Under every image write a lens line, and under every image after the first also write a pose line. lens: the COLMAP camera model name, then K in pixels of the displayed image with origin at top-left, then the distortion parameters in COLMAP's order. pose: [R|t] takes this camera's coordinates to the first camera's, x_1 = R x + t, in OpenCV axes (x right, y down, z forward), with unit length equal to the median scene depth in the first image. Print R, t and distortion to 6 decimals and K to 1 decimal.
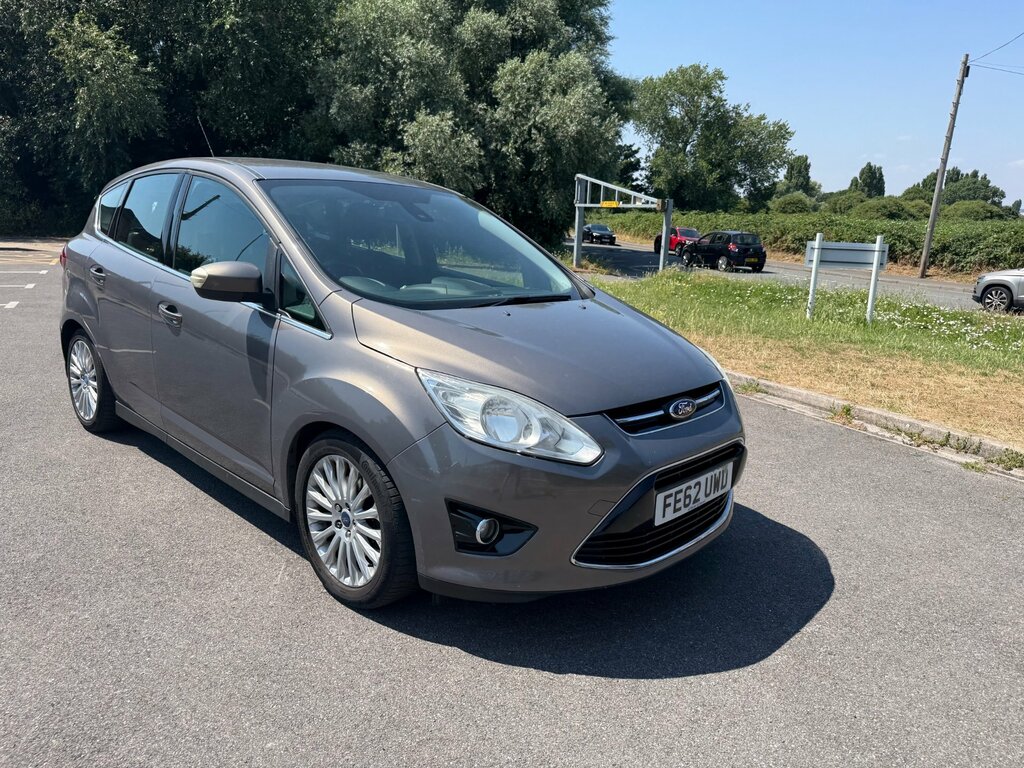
lens RADIAL K [[723.3, 0, 516.5], [0, 723.3, 392.3], [0, 0, 1]] dist [0.023940, -0.037206]
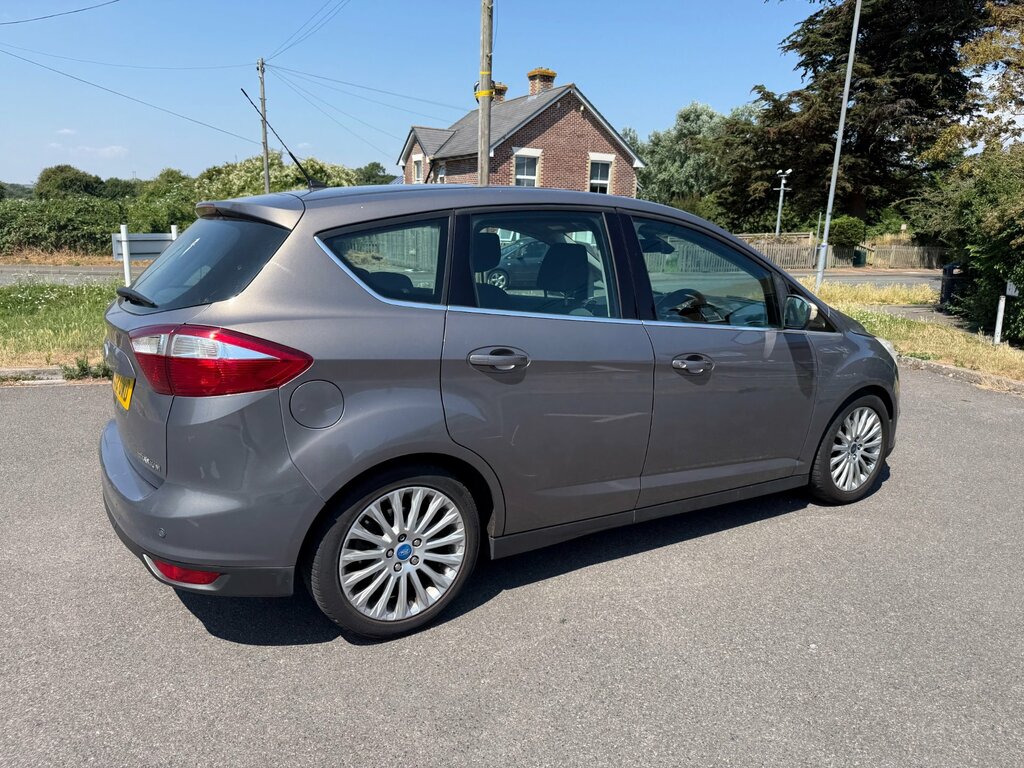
lens RADIAL K [[723.3, 0, 515.2], [0, 723.3, 390.7], [0, 0, 1]] dist [0.023940, -0.037206]
pose [[0.240346, -0.245819, 0.939046, -0.211711], [0.211244, 0.957463, 0.196573, -0.046259], [-0.947423, 0.151123, 0.282050, 0.142449]]
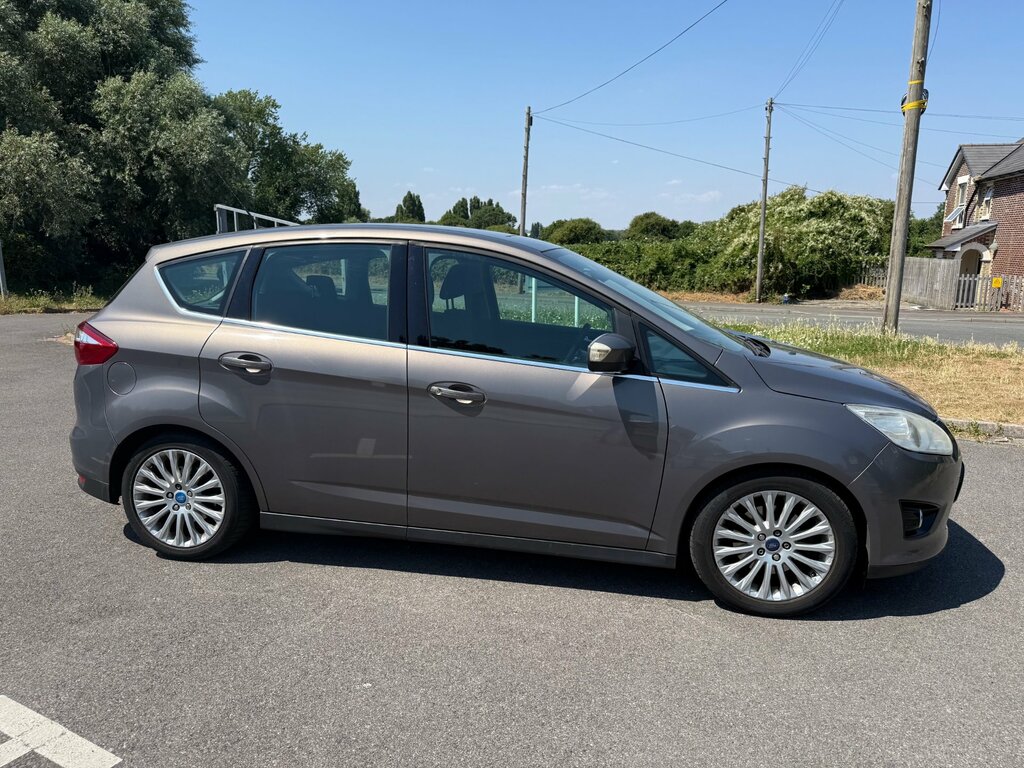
lens RADIAL K [[723.3, 0, 508.7], [0, 723.3, 392.3], [0, 0, 1]] dist [0.023940, -0.037206]
pose [[0.837961, -0.134510, 0.528894, -0.135562], [0.151457, 0.988398, 0.011410, -0.016680], [-0.524292, 0.070544, 0.848611, 0.025513]]
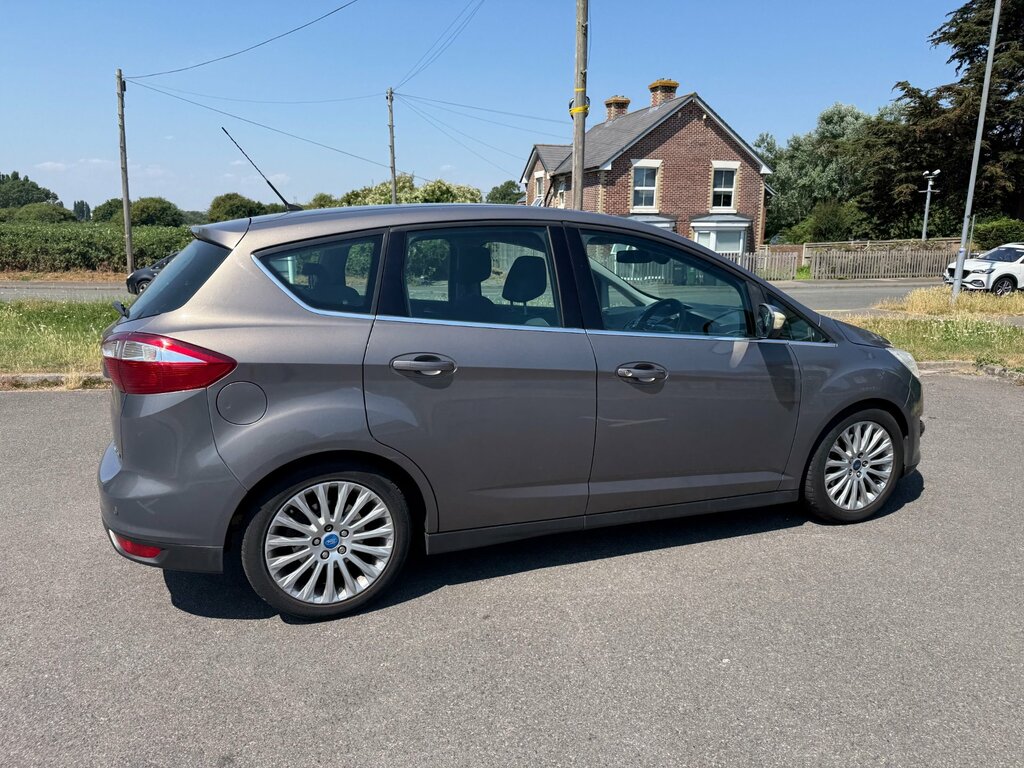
lens RADIAL K [[723.3, 0, 510.8], [0, 723.3, 382.7], [0, 0, 1]] dist [0.023940, -0.037206]
pose [[0.416401, -0.215155, 0.883356, -0.206276], [0.227489, 0.965346, 0.127890, -0.038385], [-0.880261, 0.147700, 0.450917, 0.107911]]
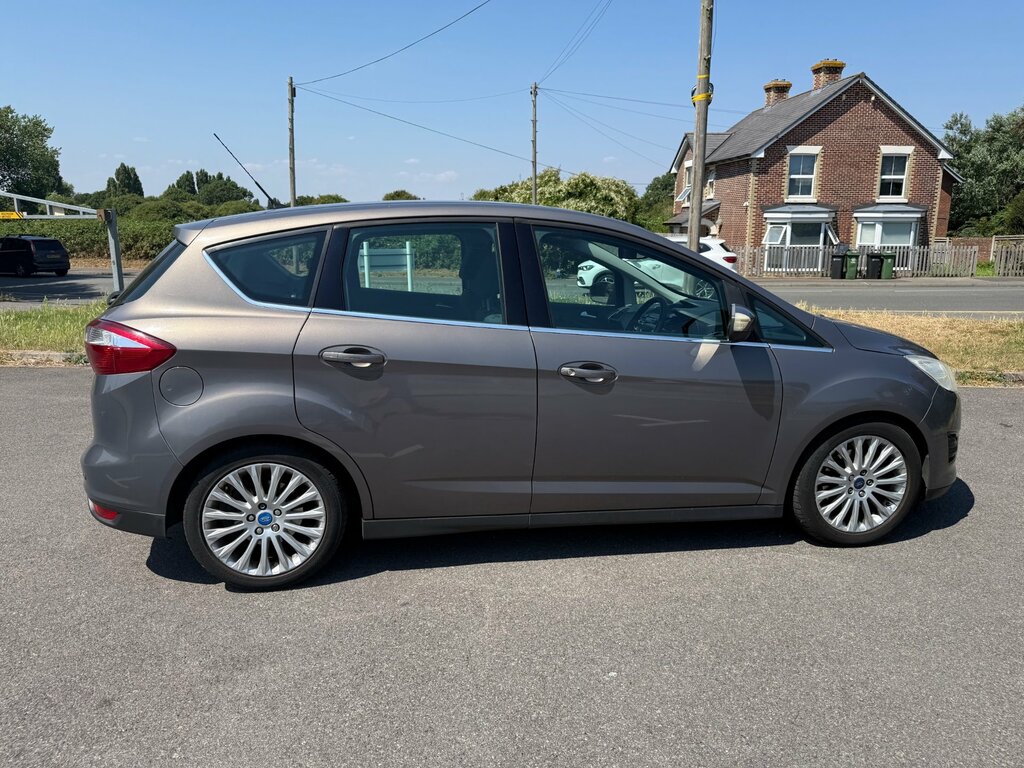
lens RADIAL K [[723.3, 0, 510.6], [0, 723.3, 382.8], [0, 0, 1]] dist [0.023940, -0.037206]
pose [[0.602057, -0.202578, 0.772328, -0.185980], [0.212225, 0.973086, 0.089798, -0.029978], [-0.769732, 0.109844, 0.628845, 0.073828]]
